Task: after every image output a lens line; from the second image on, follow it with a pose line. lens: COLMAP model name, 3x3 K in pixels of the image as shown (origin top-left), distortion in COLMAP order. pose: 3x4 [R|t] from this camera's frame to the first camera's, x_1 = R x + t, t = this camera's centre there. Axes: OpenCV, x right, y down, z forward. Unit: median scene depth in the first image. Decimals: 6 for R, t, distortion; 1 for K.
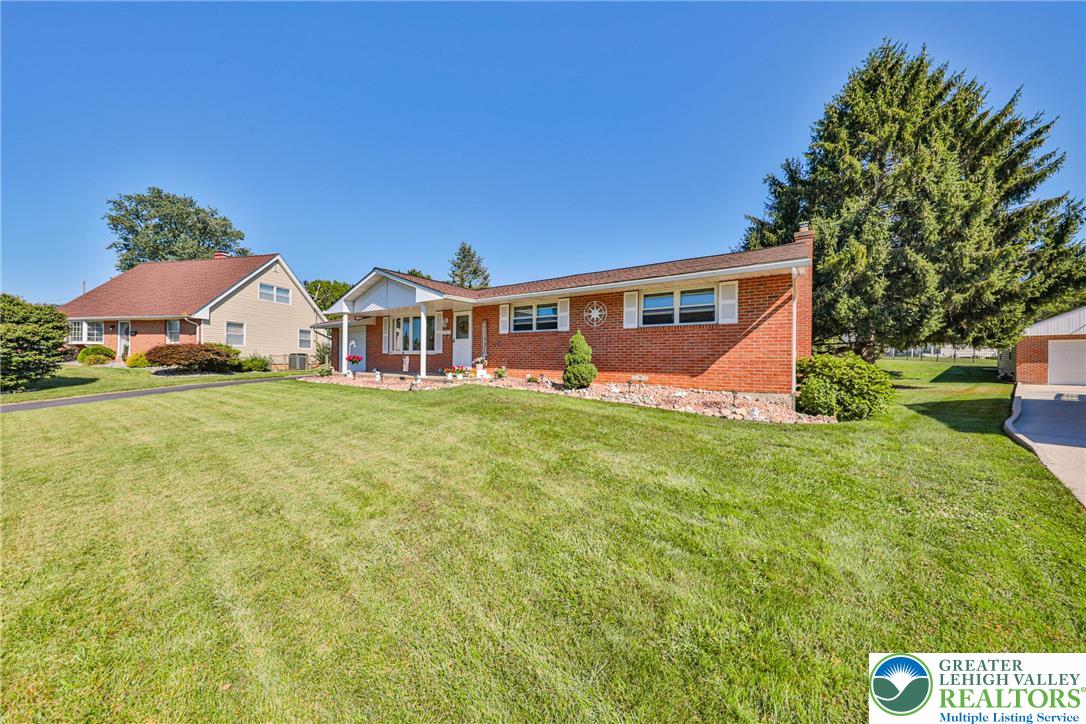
lens RADIAL K [[368.5, 0, 543.0], [0, 368.5, 362.0], [0, 0, 1]] dist [-0.000953, -0.000206]
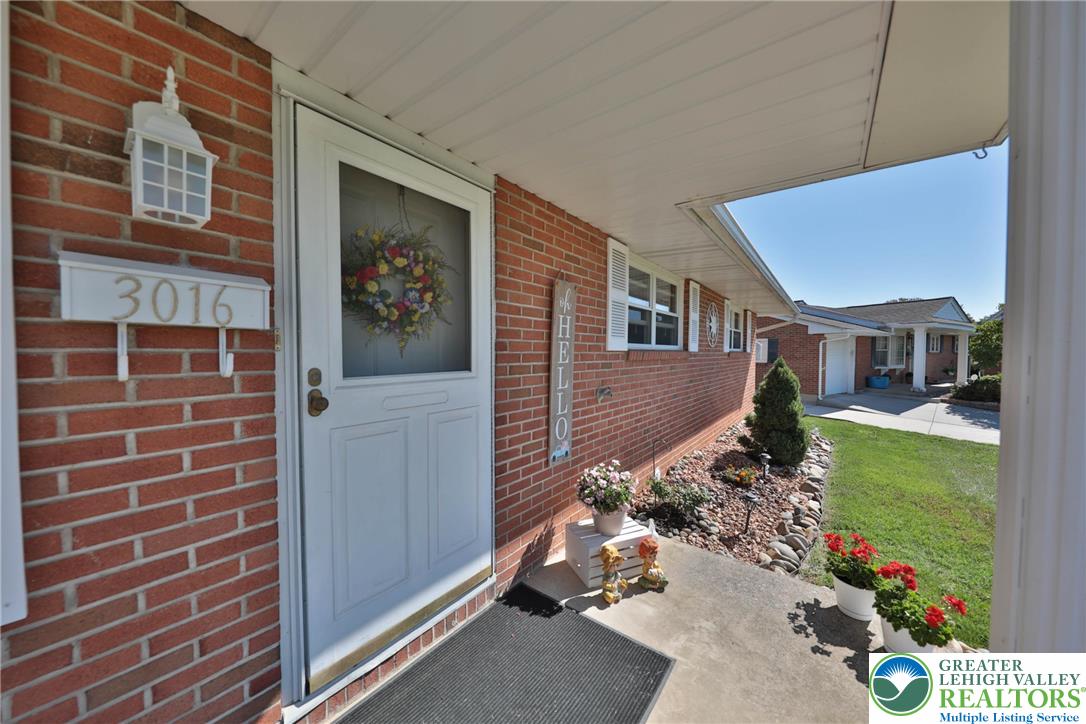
lens RADIAL K [[368.5, 0, 543.0], [0, 368.5, 362.0], [0, 0, 1]] dist [-0.000953, -0.000206]
pose [[0.062130, -0.029225, 0.997640, -0.357025], [0.004915, 0.999568, 0.028976, -0.073567], [-0.998056, 0.003103, 0.062247, 0.986582]]
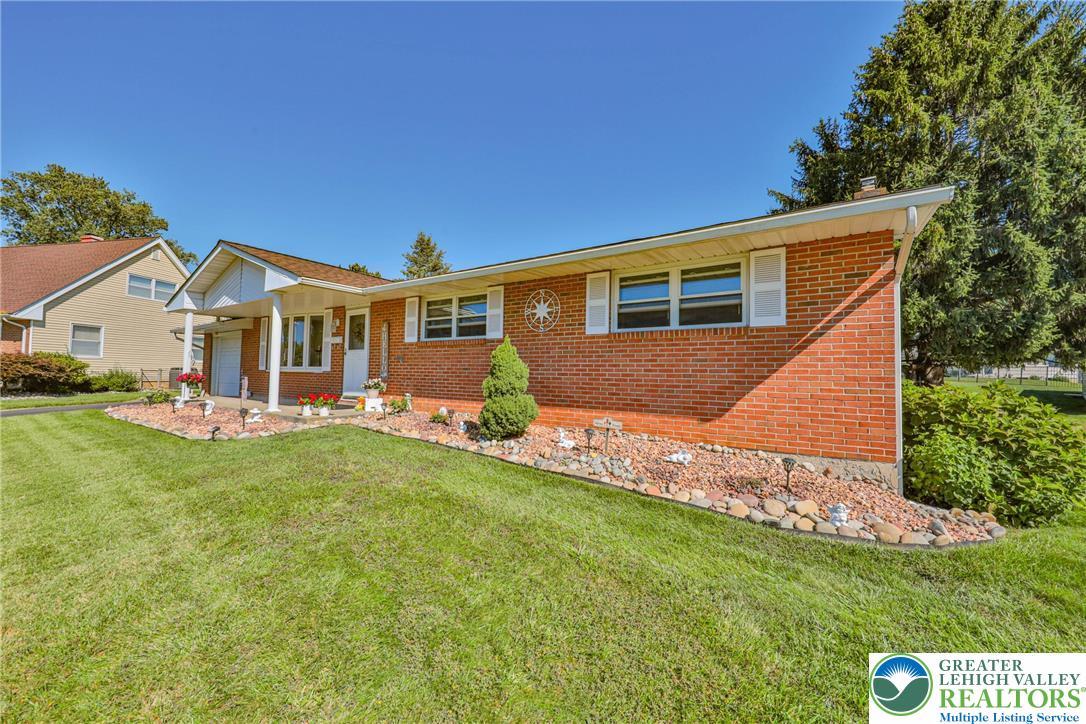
lens RADIAL K [[410.4, 0, 543.0], [0, 410.4, 362.0], [0, 0, 1]] dist [-0.000916, -0.000081]
pose [[0.999726, 0.008950, 0.021651, 0.104577], [-0.008135, 0.999265, -0.037453, -0.017104], [-0.021970, 0.037267, 0.999064, 0.266905]]
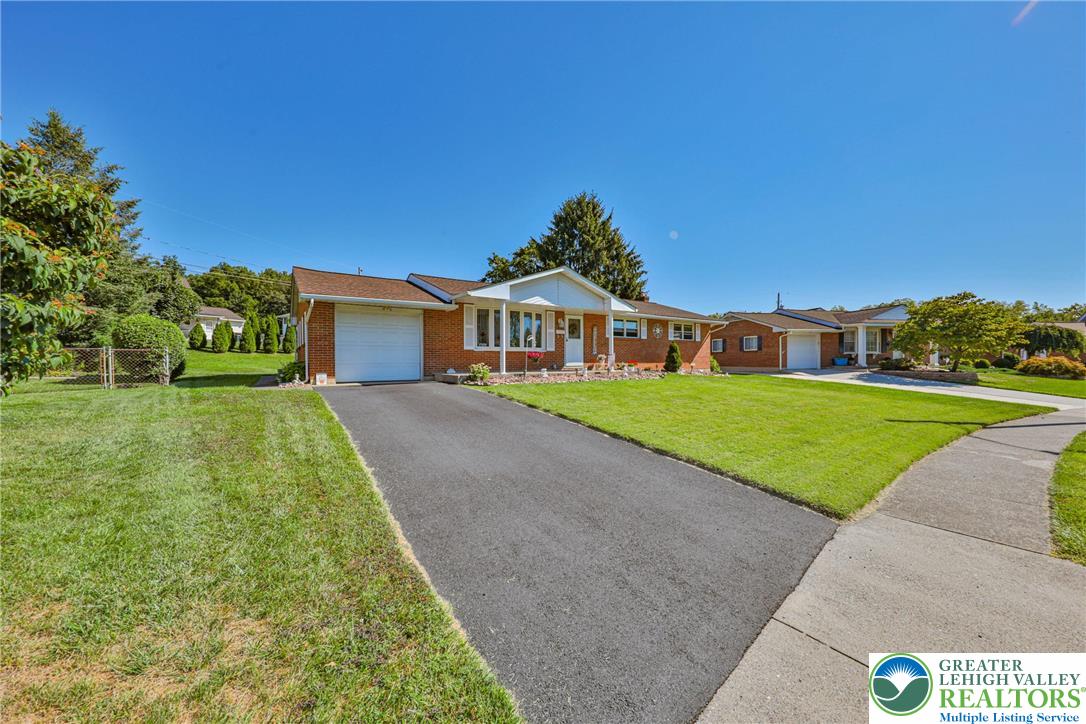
lens RADIAL K [[396.1, 0, 543.0], [0, 396.1, 362.0], [0, 0, 1]] dist [-0.001067, -0.000289]
pose [[0.361660, -0.010431, 0.932252, -1.479353], [0.011212, 0.999914, 0.006838, 0.000531], [-0.932243, 0.007979, 0.361746, 0.666592]]
